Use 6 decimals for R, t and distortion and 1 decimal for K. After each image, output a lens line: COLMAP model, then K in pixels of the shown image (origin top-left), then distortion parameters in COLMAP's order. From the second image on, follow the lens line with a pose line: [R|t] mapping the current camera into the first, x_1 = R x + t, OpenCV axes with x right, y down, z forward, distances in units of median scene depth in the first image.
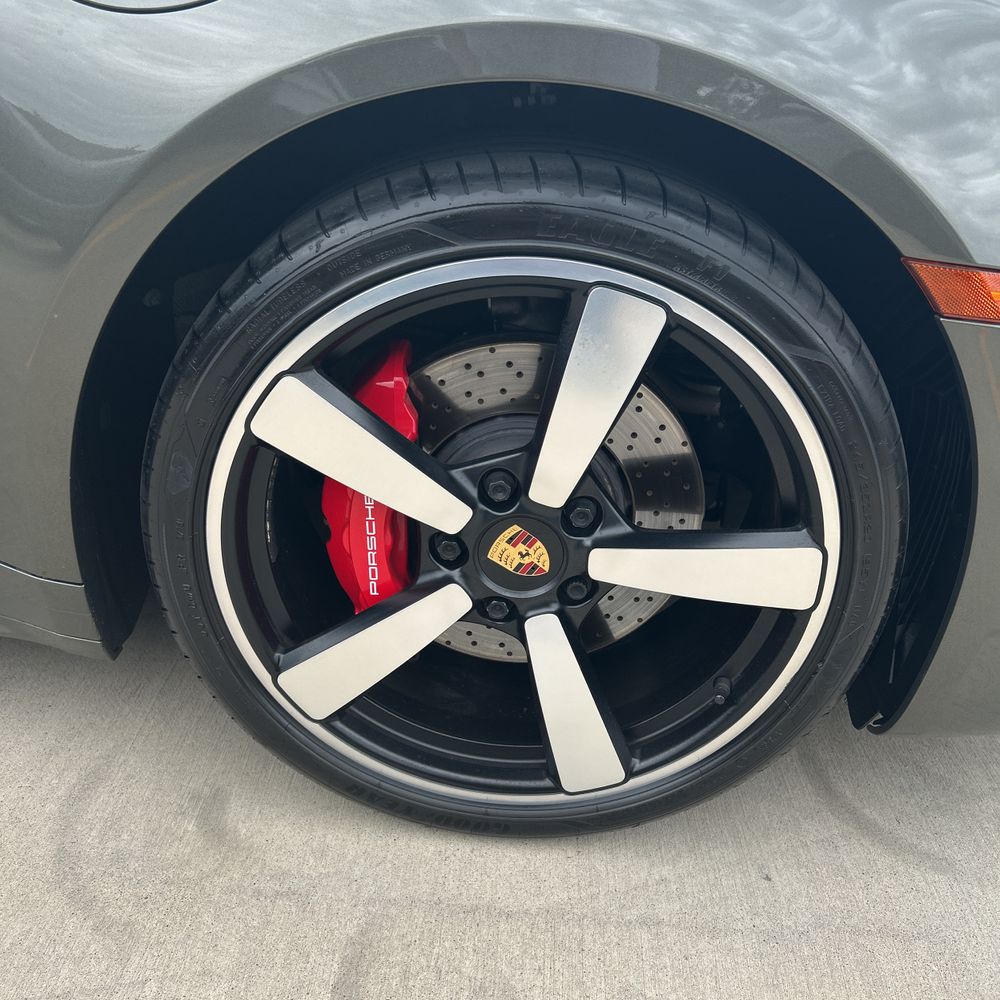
lens RADIAL K [[1008.9, 0, 492.9], [0, 1008.9, 495.1], [0, 0, 1]] dist [0.018661, 0.000000]
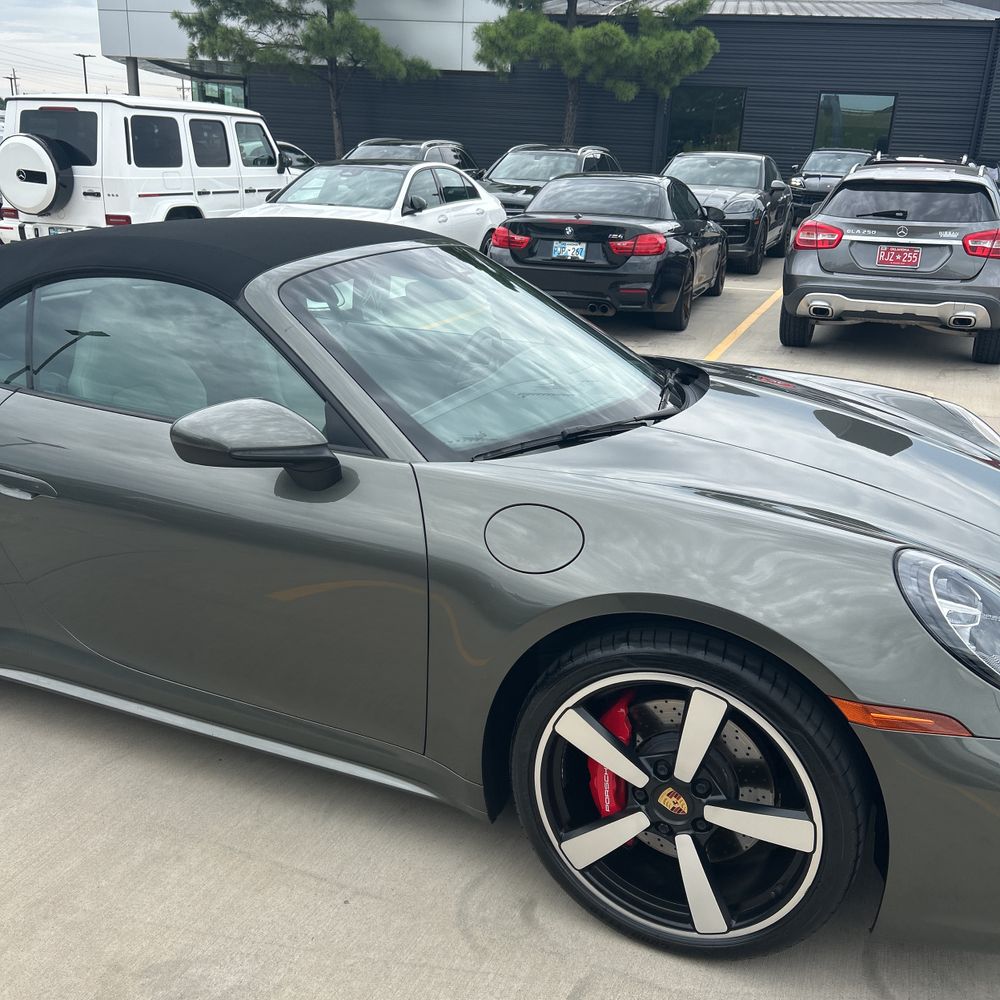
lens RADIAL K [[1008.9, 0, 487.9], [0, 1008.9, 481.2], [0, 0, 1]] dist [0.018661, 0.000000]
pose [[0.918956, 0.027607, -0.393392, 0.476380], [-0.107789, 0.977145, -0.183220, -0.165079], [0.379343, 0.210774, 0.900929, -1.174282]]
